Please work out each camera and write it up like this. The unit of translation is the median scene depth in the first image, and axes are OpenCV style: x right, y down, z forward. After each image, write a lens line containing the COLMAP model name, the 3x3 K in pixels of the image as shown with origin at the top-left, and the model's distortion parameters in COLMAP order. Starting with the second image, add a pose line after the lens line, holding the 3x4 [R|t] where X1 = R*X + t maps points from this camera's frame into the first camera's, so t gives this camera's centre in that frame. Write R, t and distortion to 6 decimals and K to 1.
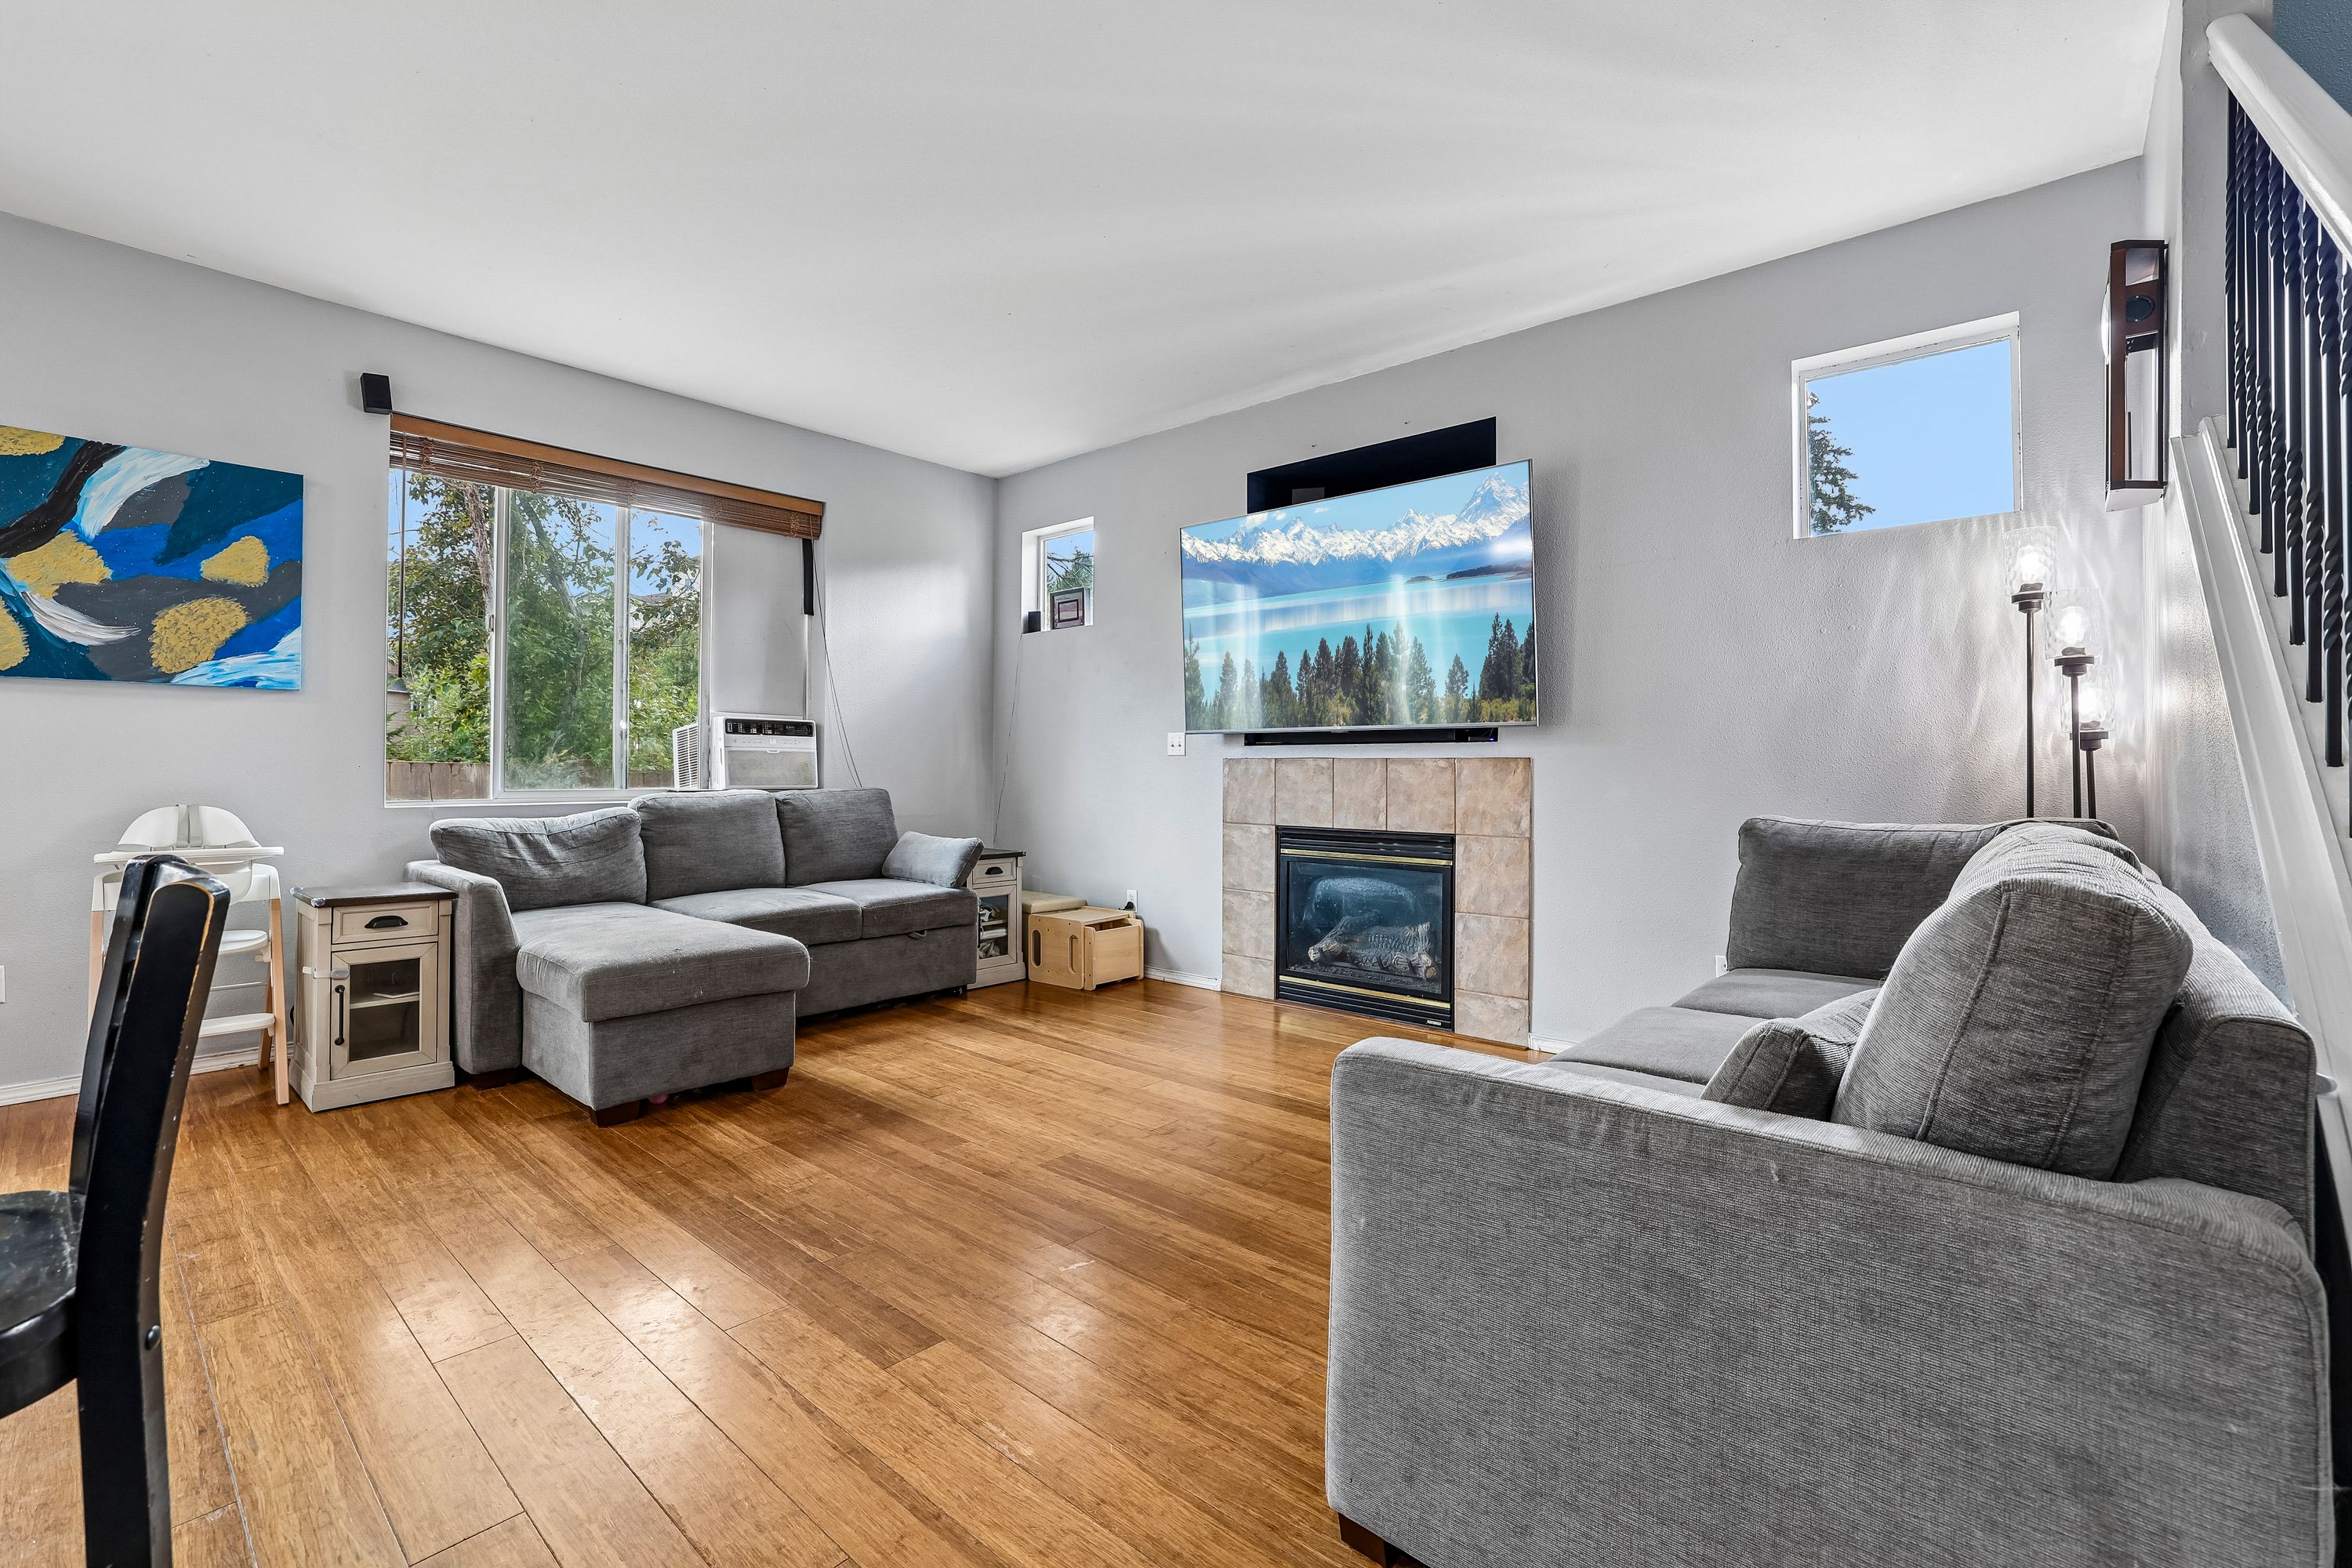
lens RADIAL K [[1016.4, 0, 1183.4], [0, 1016.4, 759.4], [0, 0, 1]] dist [-0.041799, 0.014371]
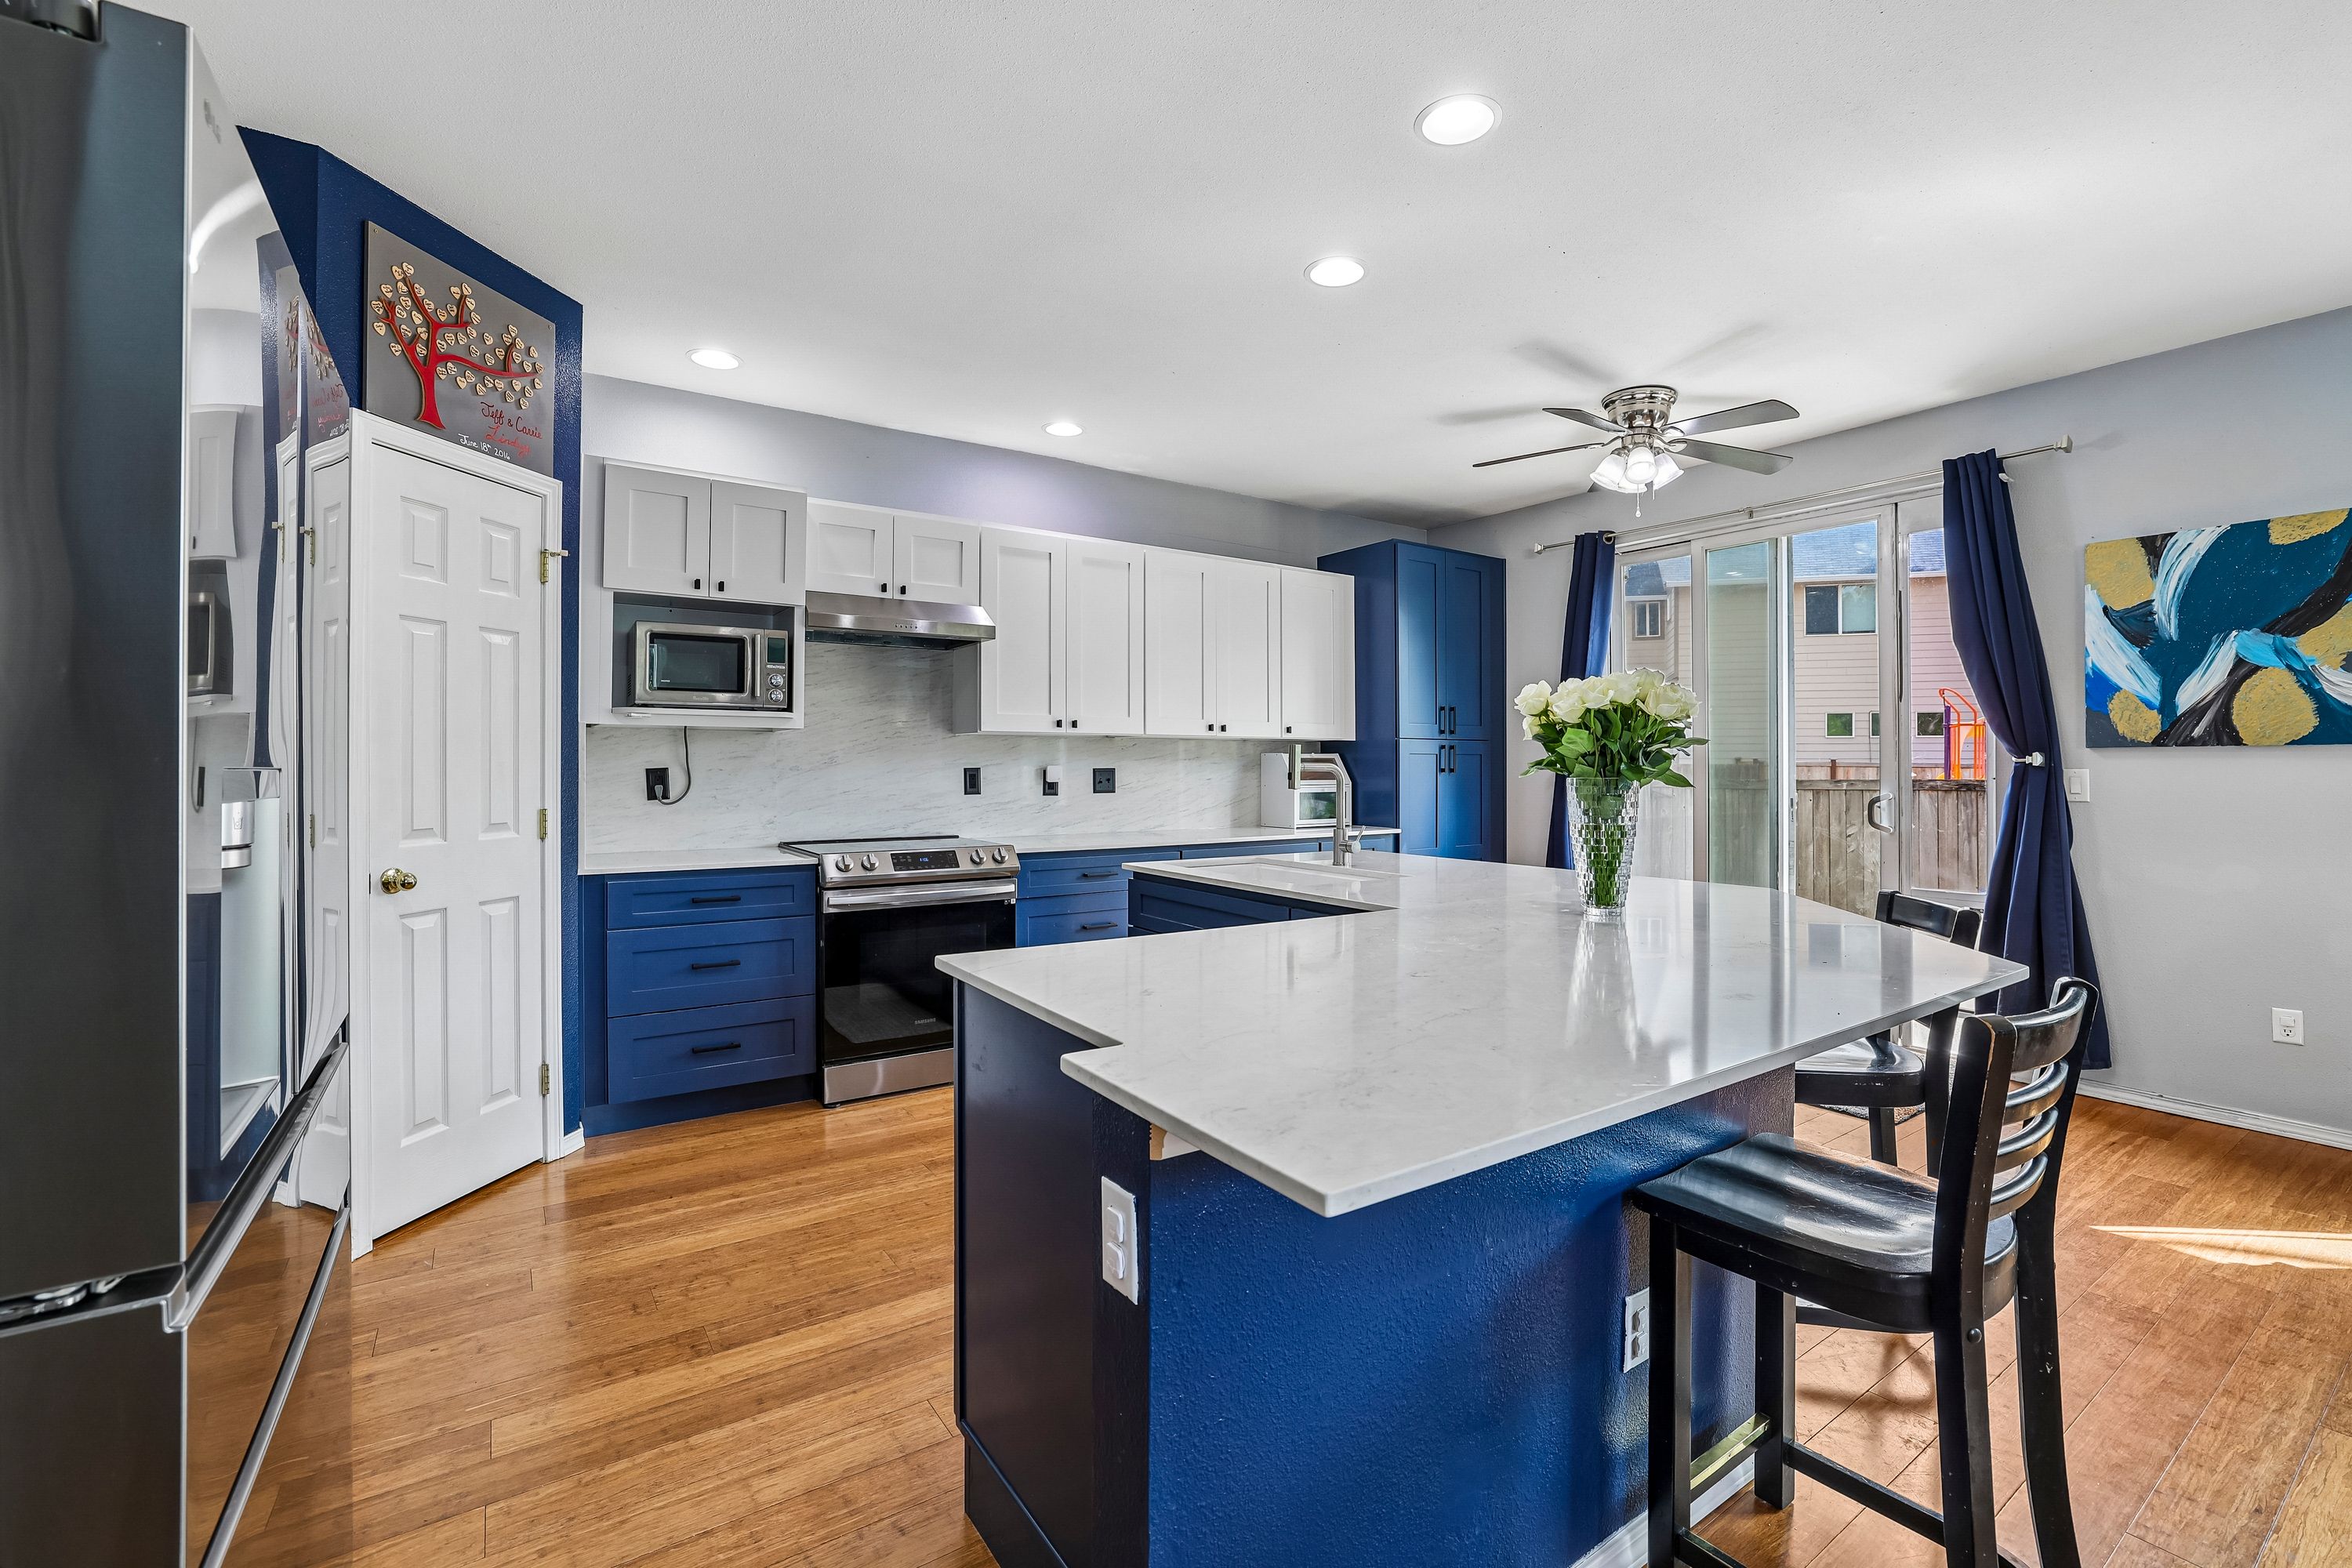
lens RADIAL K [[1016.4, 0, 1183.1], [0, 1016.4, 764.8], [0, 0, 1]] dist [-0.041799, 0.014371]
pose [[-0.252426, -0.003960, -0.967608, 0.146313], [0.005034, 0.999973, -0.005406, -0.053846], [0.967603, -0.006235, -0.252399, 0.070452]]
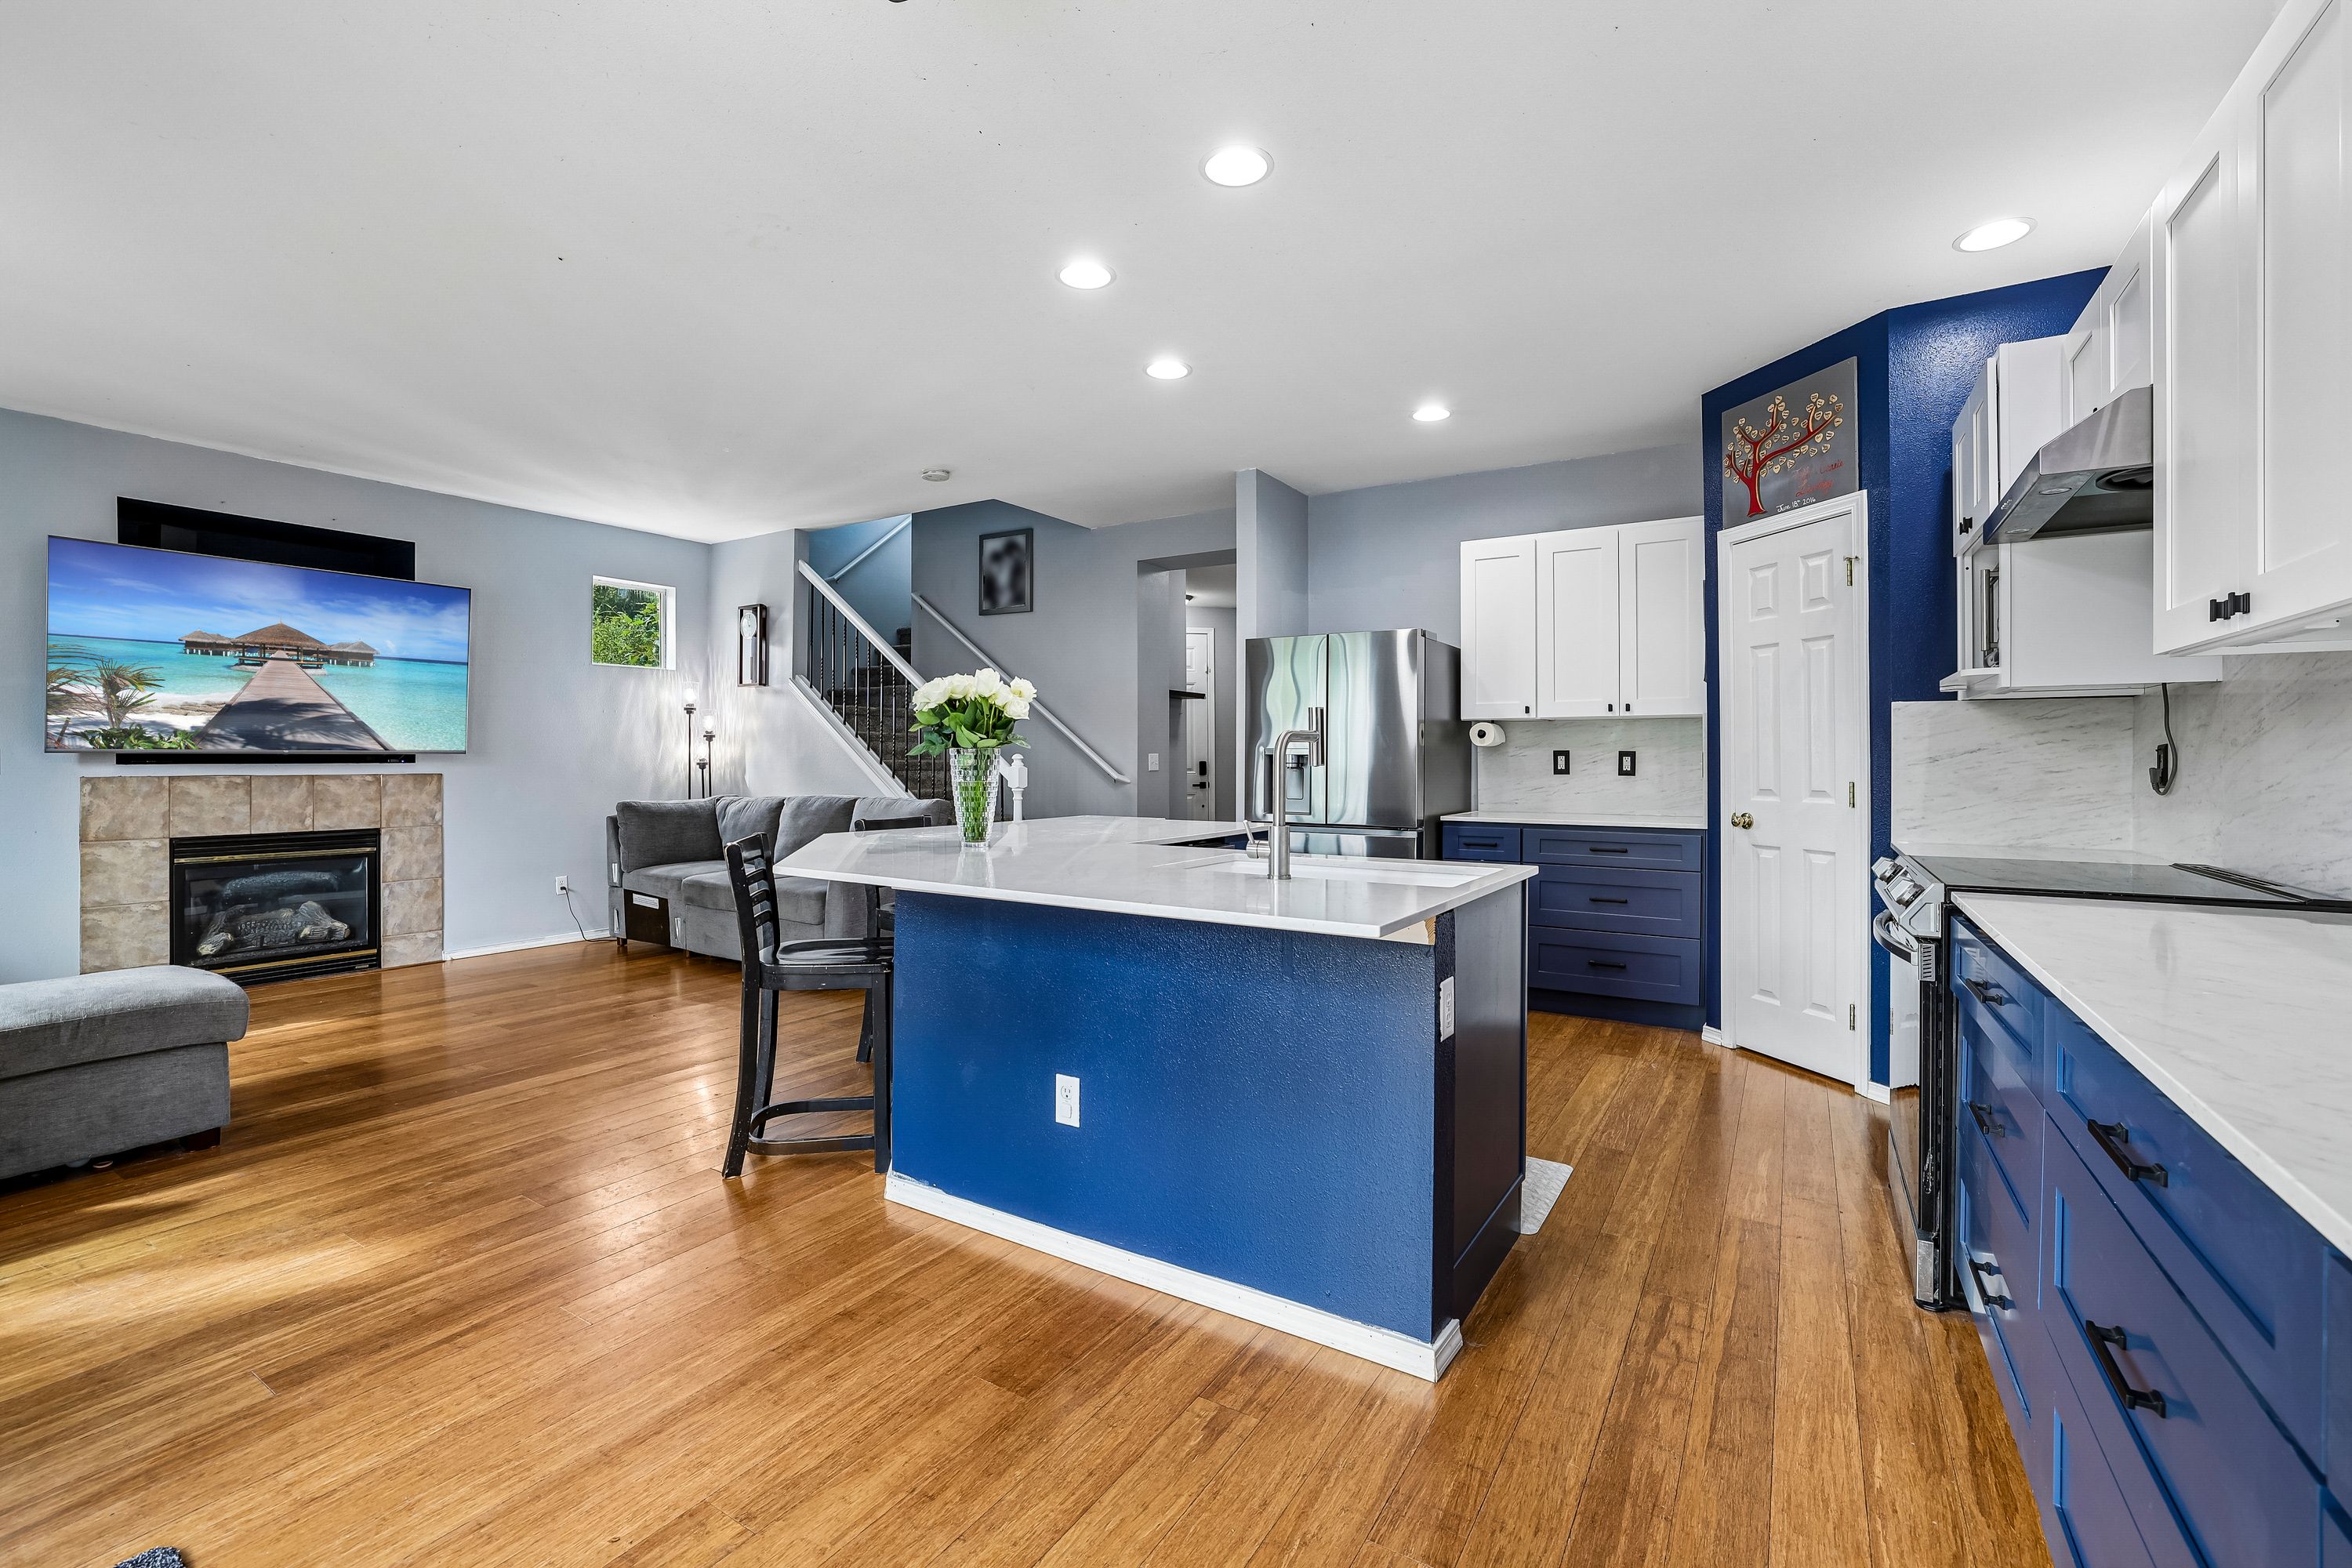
lens RADIAL K [[1016.4, 0, 1179.8], [0, 1016.4, 759.4], [0, 0, 1]] dist [-0.041799, 0.014371]
pose [[-0.161201, -0.004507, 0.986911, -1.462851], [-0.009520, 0.999950, 0.003012, -0.042292], [-0.986876, -0.008910, -0.161236, 0.141253]]
